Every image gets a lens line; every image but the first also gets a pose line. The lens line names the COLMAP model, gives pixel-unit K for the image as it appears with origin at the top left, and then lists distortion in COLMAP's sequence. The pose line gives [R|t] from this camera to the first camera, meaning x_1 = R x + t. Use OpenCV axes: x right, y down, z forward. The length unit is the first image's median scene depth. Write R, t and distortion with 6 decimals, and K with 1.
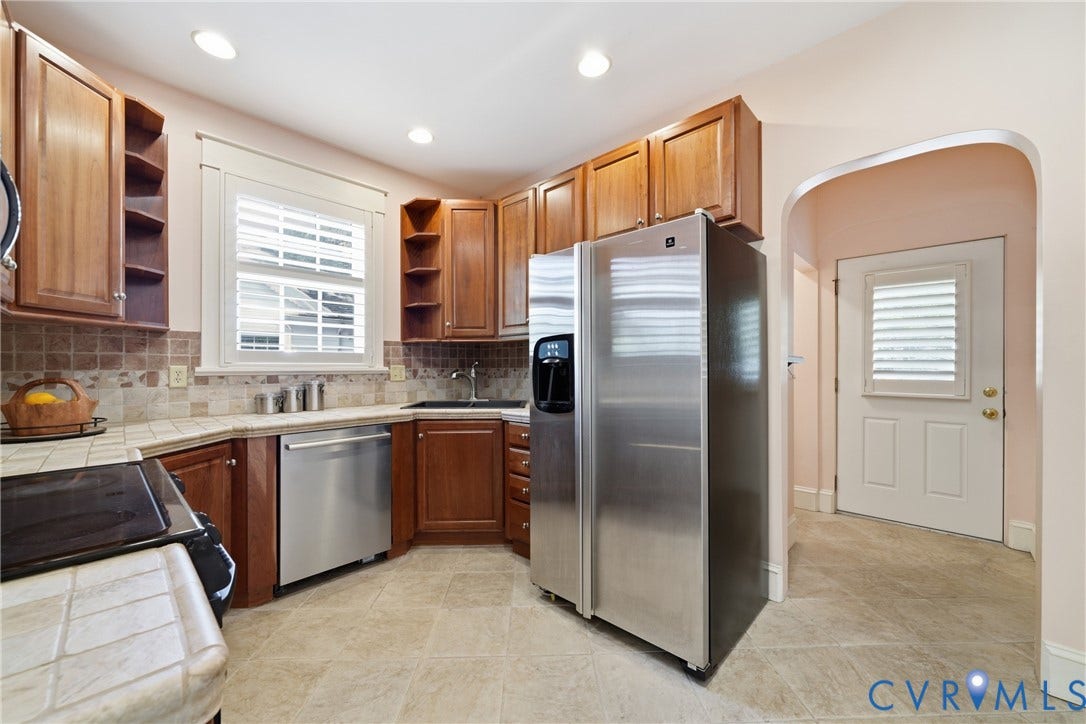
lens RADIAL K [[417.9, 0, 534.6], [0, 417.9, 366.8], [0, 0, 1]] dist [0.000075, 0.000171]
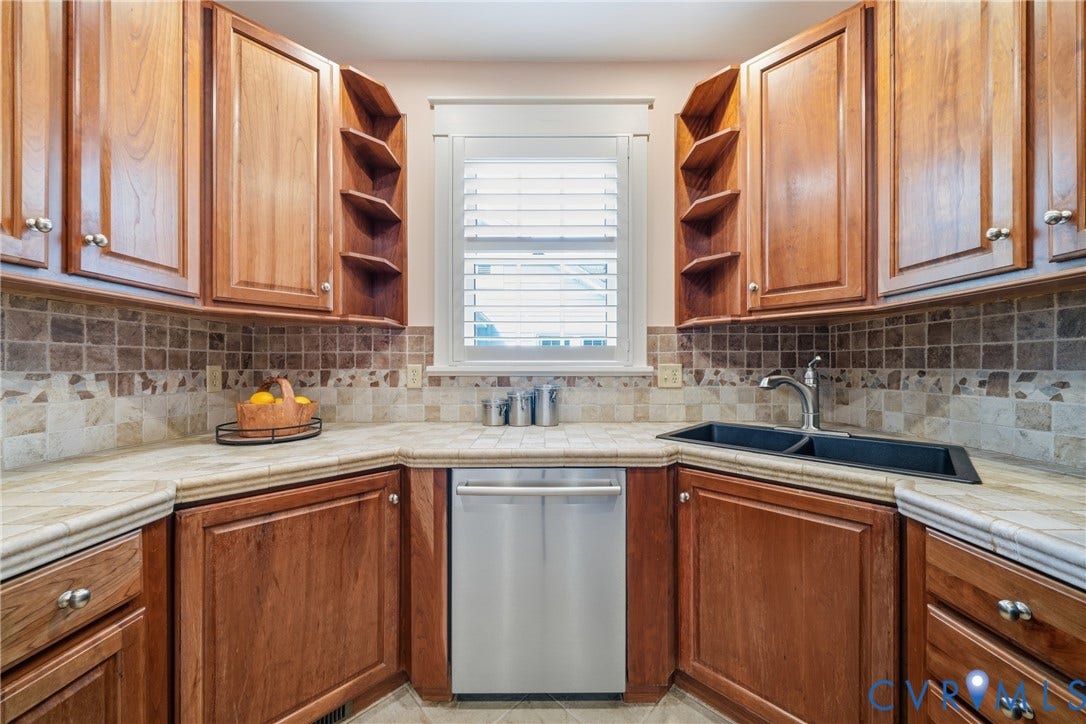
lens RADIAL K [[374.7, 0, 546.9], [0, 374.7, 367.2], [0, 0, 1]] dist [-0.001617, -0.000004]
pose [[0.708280, 0.002696, -0.705926, -0.065174], [-0.000285, 0.999994, 0.003534, 0.000120], [0.705932, -0.002302, 0.708276, 0.566138]]
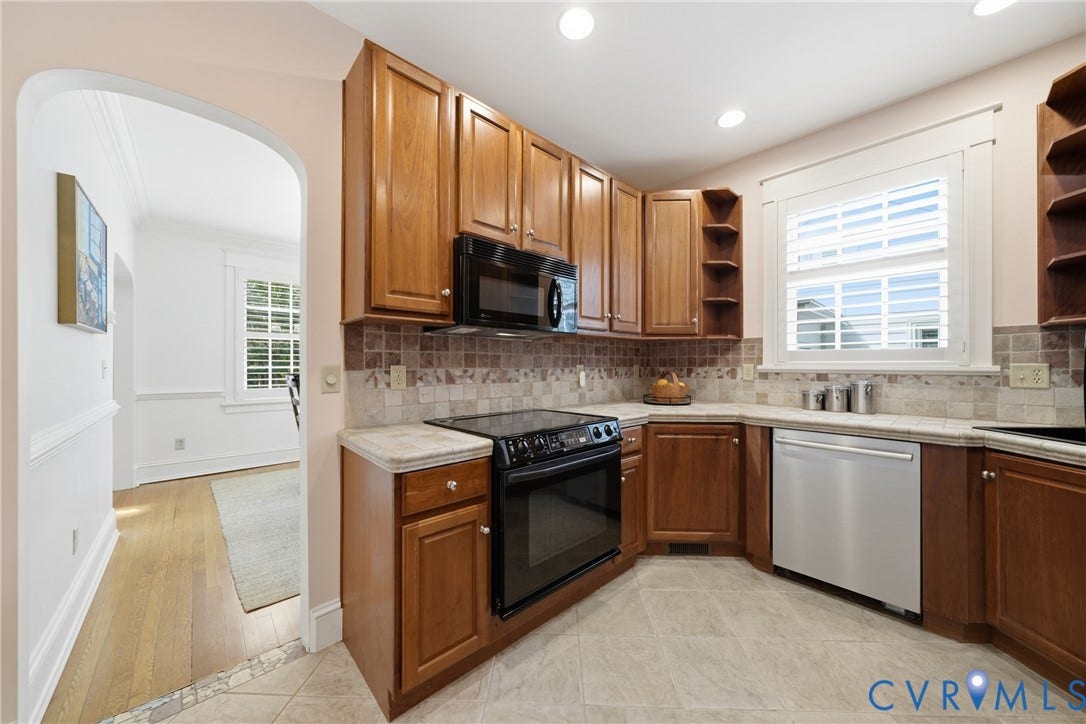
lens RADIAL K [[374.7, 0, 543.5], [0, 374.7, 364.8], [0, 0, 1]] dist [-0.001617, -0.000004]
pose [[-0.049190, 0.003491, -0.998783, 0.339324], [0.001715, 0.999993, 0.003411, -0.005405], [0.998788, -0.001545, -0.049196, 0.367216]]
